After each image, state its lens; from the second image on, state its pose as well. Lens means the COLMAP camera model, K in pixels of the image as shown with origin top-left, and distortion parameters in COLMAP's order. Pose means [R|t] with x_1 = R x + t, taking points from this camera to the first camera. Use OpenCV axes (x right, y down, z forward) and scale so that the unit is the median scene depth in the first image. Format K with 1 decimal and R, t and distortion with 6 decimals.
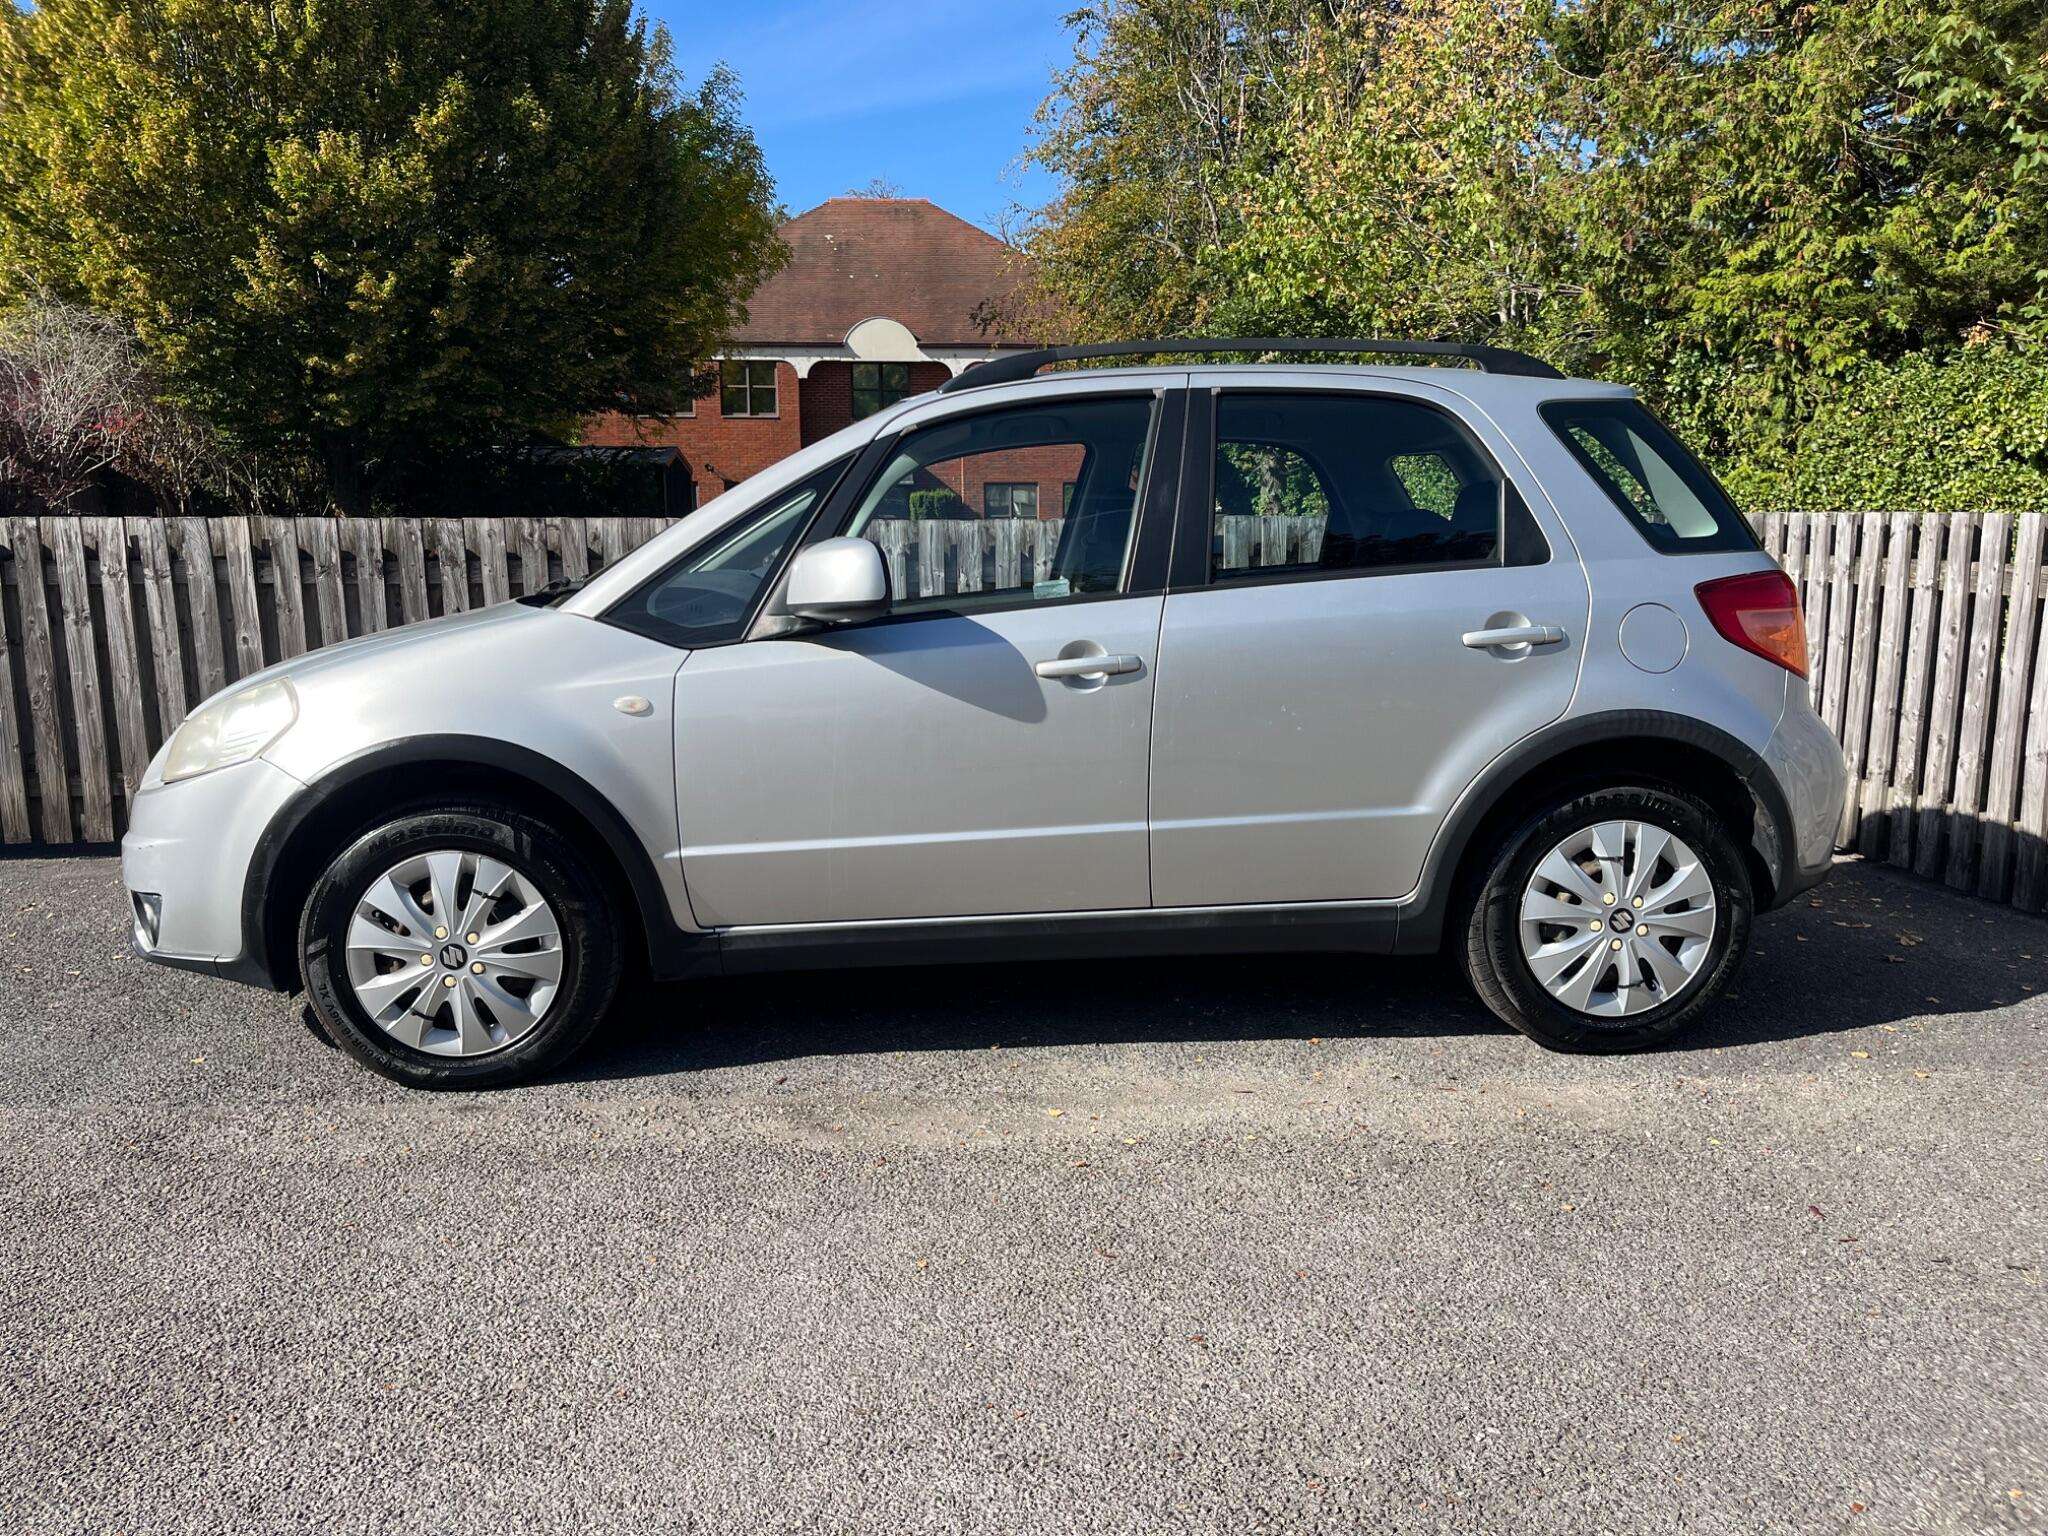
lens RADIAL K [[1481.6, 0, 1028.8], [0, 1481.6, 735.2], [0, 0, 1]] dist [0.081219, -0.110213]
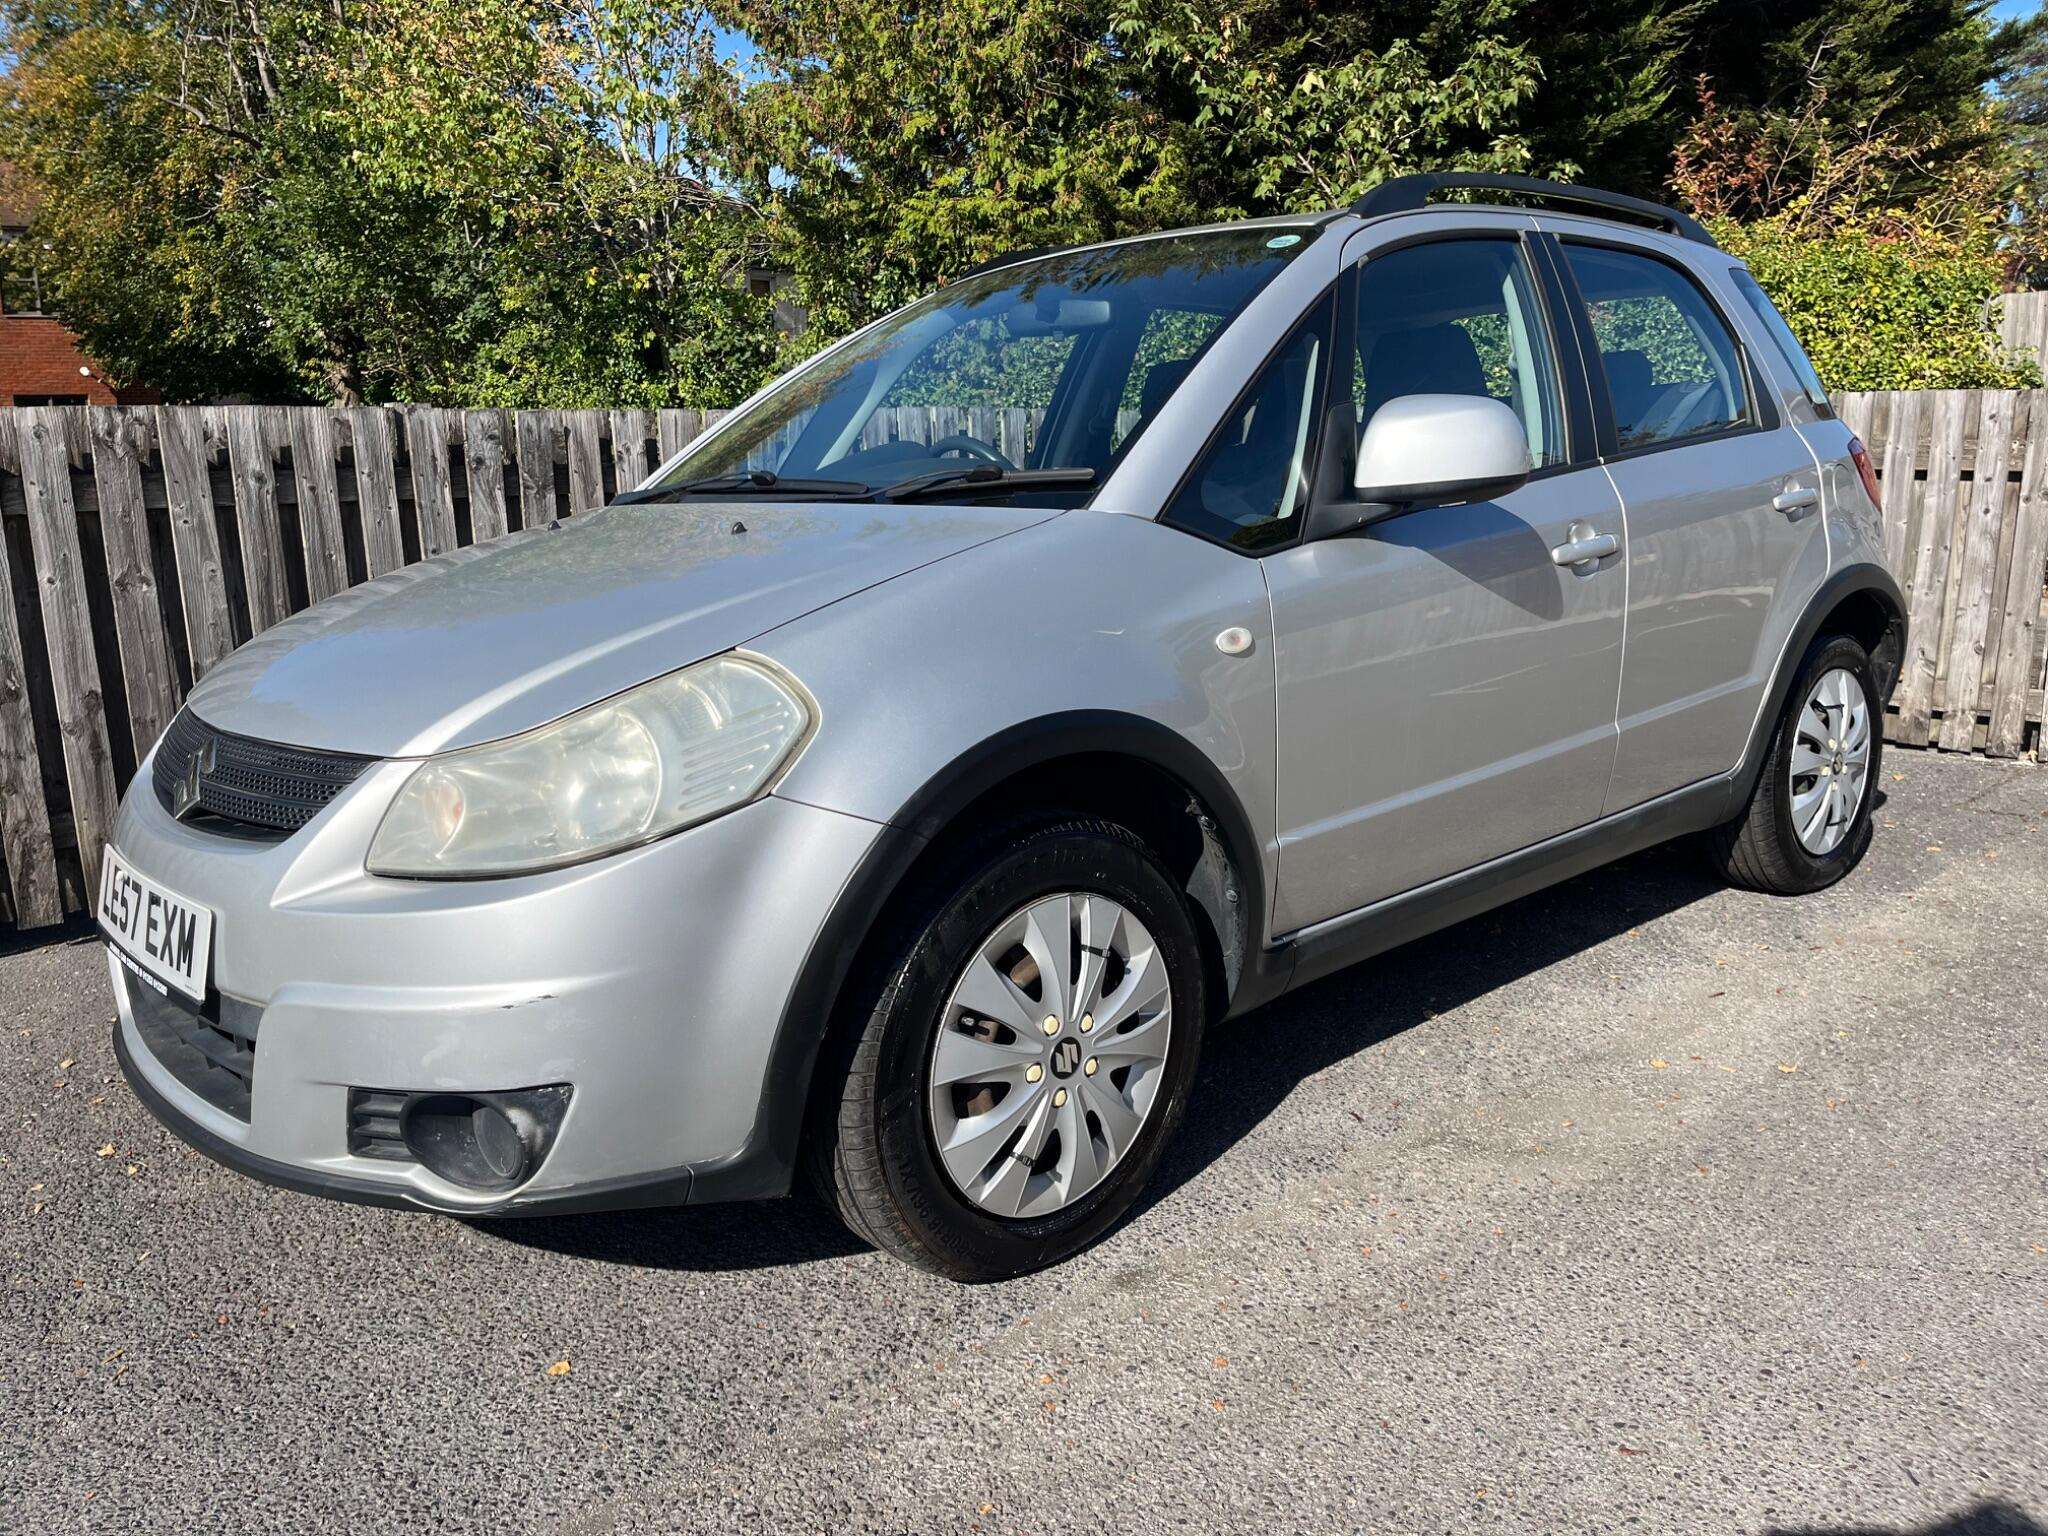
lens RADIAL K [[1481.6, 0, 1028.8], [0, 1481.6, 735.2], [0, 0, 1]] dist [0.081219, -0.110213]
pose [[0.813430, -0.125496, 0.567963, -0.678463], [0.095536, 0.992012, 0.082366, -0.039863], [-0.573763, -0.012738, 0.818922, 0.445955]]
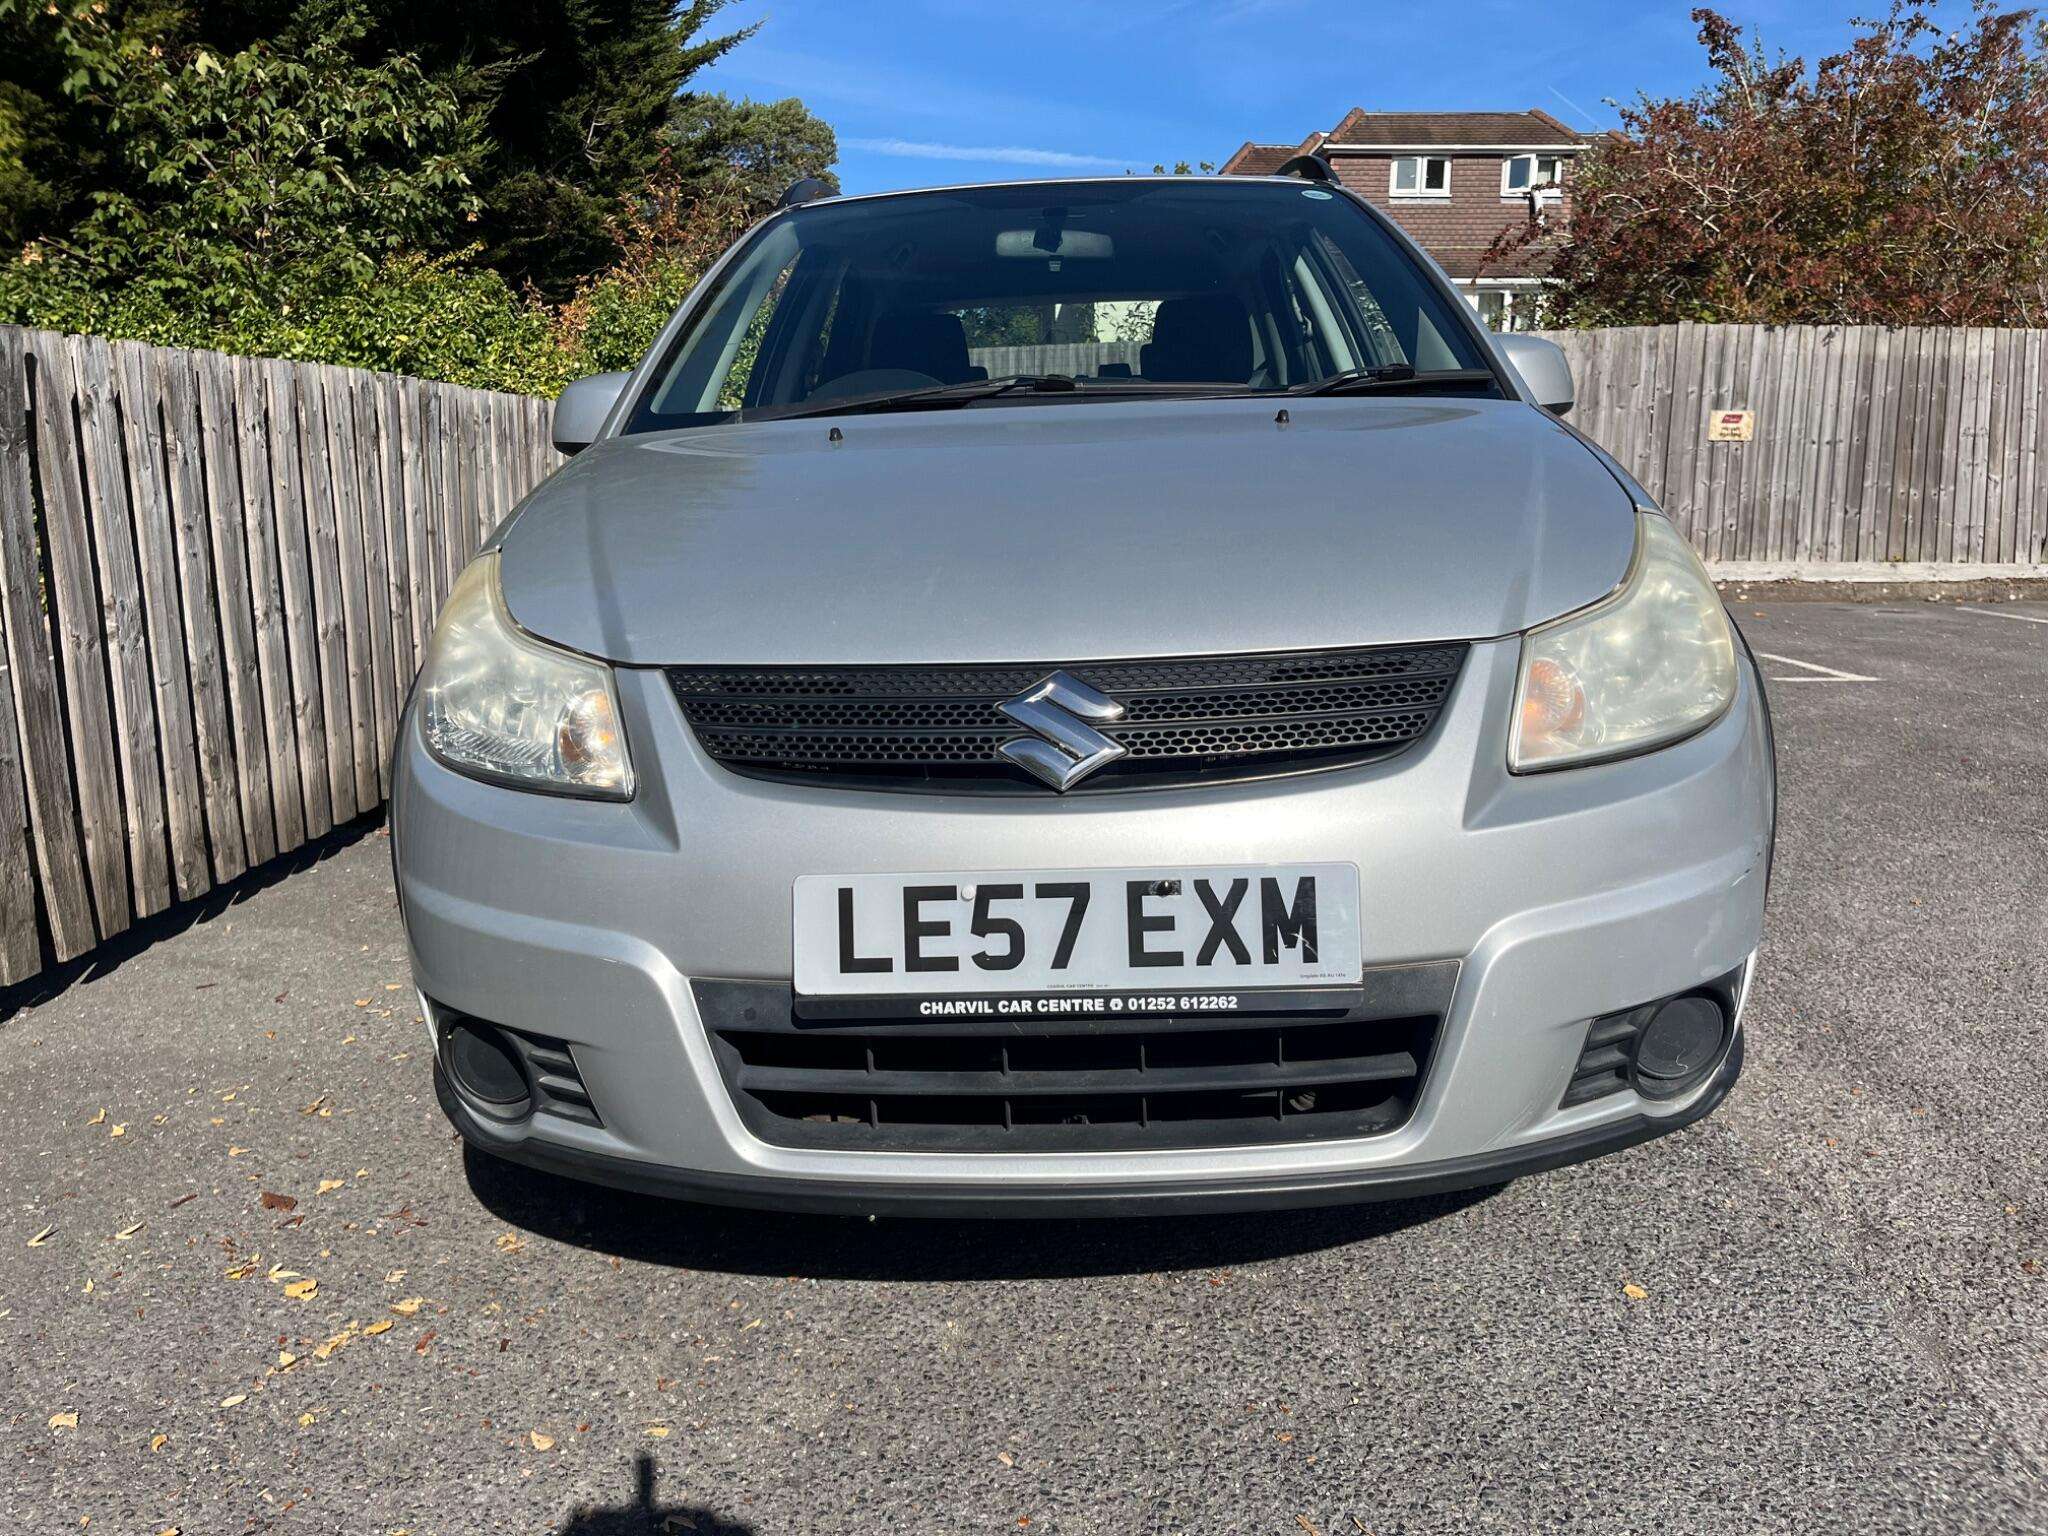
lens RADIAL K [[1481.6, 0, 1028.8], [0, 1481.6, 735.2], [0, 0, 1]] dist [0.081219, -0.110213]
pose [[0.167295, -0.173901, 0.970449, -0.990815], [0.148906, 0.977486, 0.149493, -0.065859], [-0.974597, 0.119496, 0.189423, 1.021811]]
